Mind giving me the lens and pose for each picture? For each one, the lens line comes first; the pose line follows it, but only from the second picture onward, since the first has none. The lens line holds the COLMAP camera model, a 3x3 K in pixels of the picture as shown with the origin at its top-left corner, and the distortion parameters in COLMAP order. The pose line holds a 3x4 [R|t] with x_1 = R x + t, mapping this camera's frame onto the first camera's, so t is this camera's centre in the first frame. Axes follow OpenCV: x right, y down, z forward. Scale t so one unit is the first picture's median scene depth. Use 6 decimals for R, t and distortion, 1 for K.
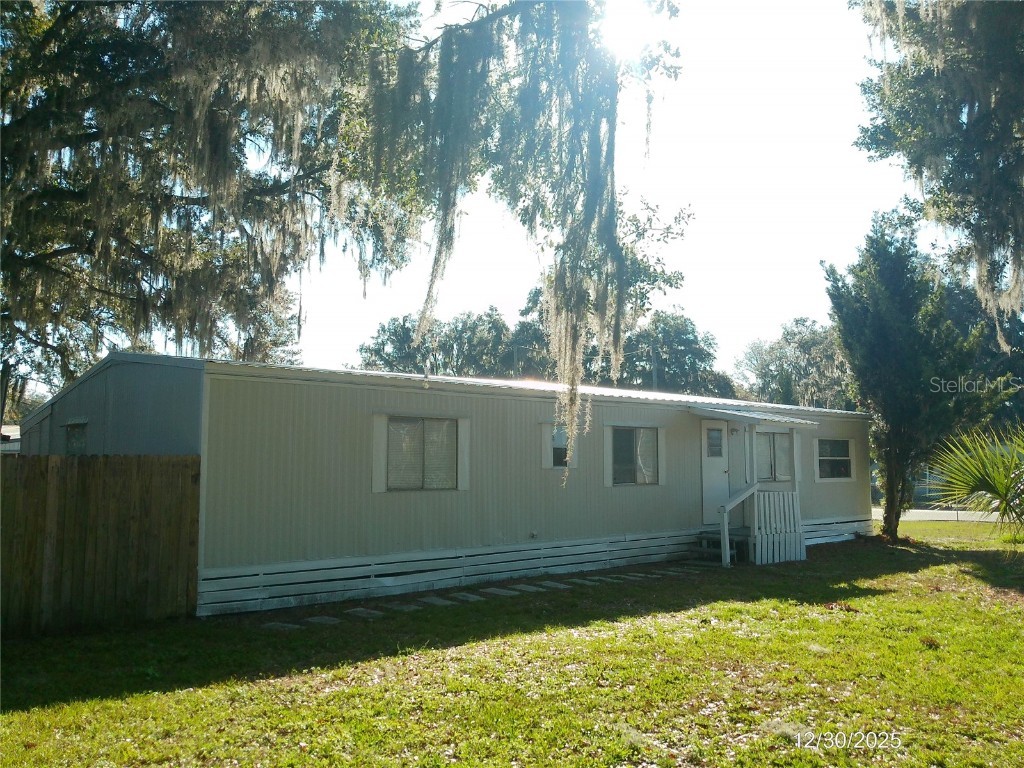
lens RADIAL K [[838.8, 0, 515.9], [0, 838.8, 391.0], [0, 0, 1]] dist [0.097694, -0.198573]
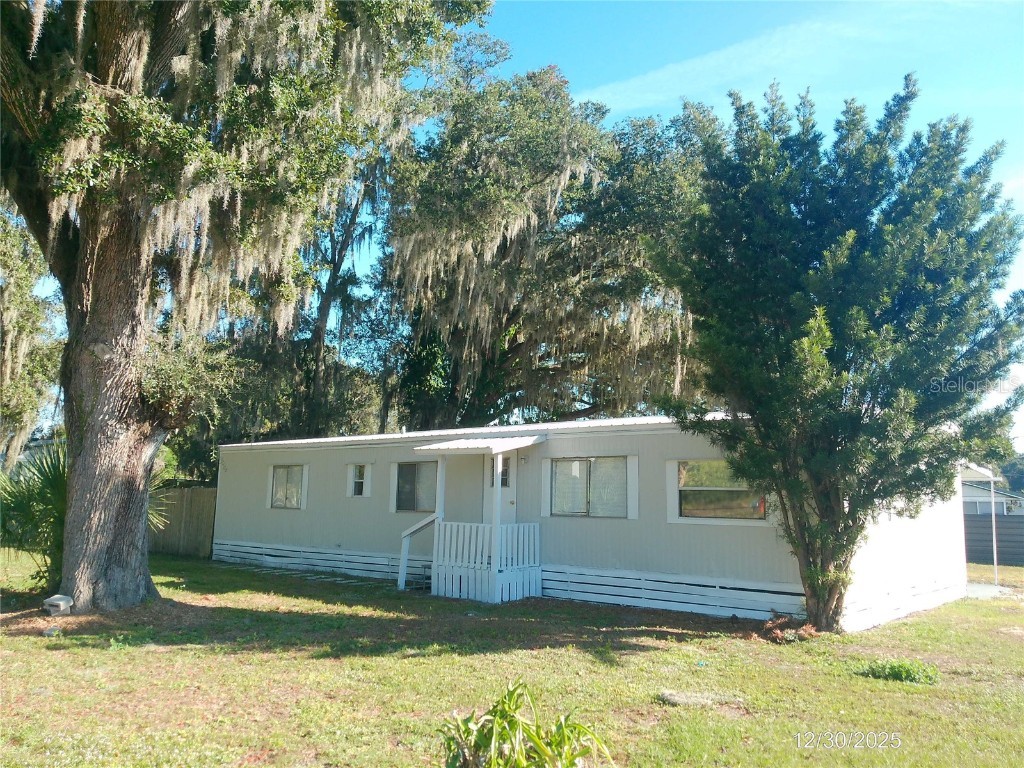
lens RADIAL K [[838.8, 0, 515.9], [0, 838.8, 391.0], [0, 0, 1]] dist [0.097694, -0.198573]
pose [[0.152786, -0.114536, -0.981600, 1.626855], [0.078769, 0.991513, -0.103432, 0.093863], [0.985115, -0.061516, 0.160512, 1.171443]]
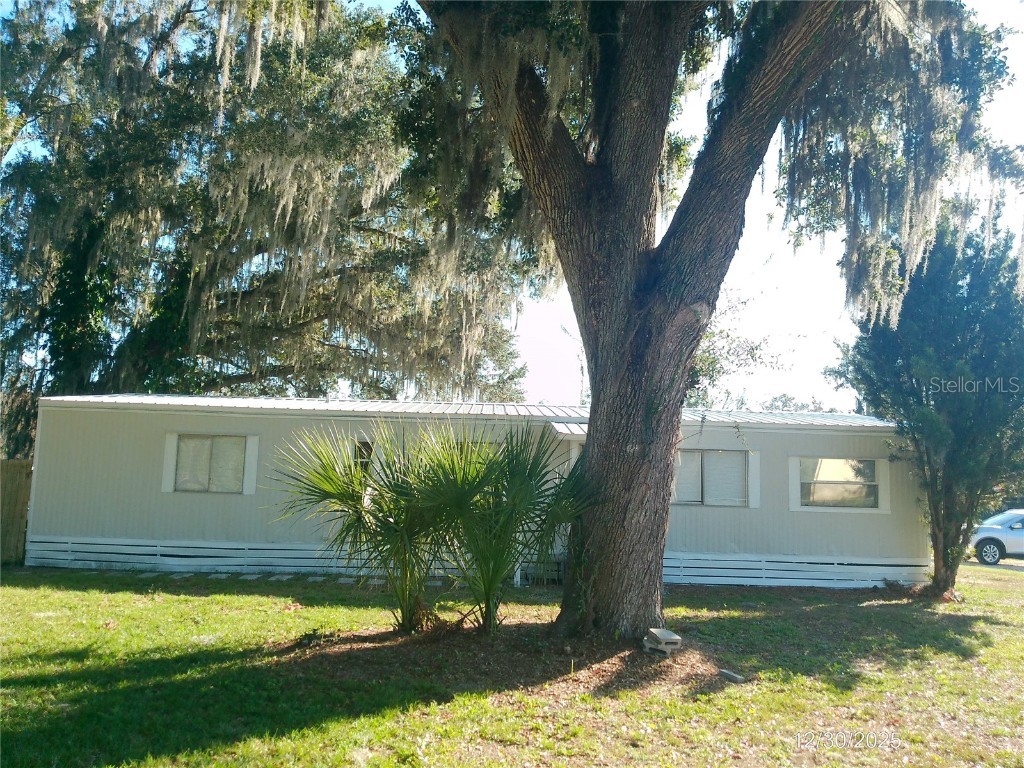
lens RADIAL K [[838.8, 0, 515.9], [0, 838.8, 391.0], [0, 0, 1]] dist [0.097694, -0.198573]
pose [[0.778525, -0.035446, -0.626612, 1.036888], [0.025187, 0.999364, -0.025238, 0.008372], [0.627108, 0.003866, 0.778923, 0.287801]]
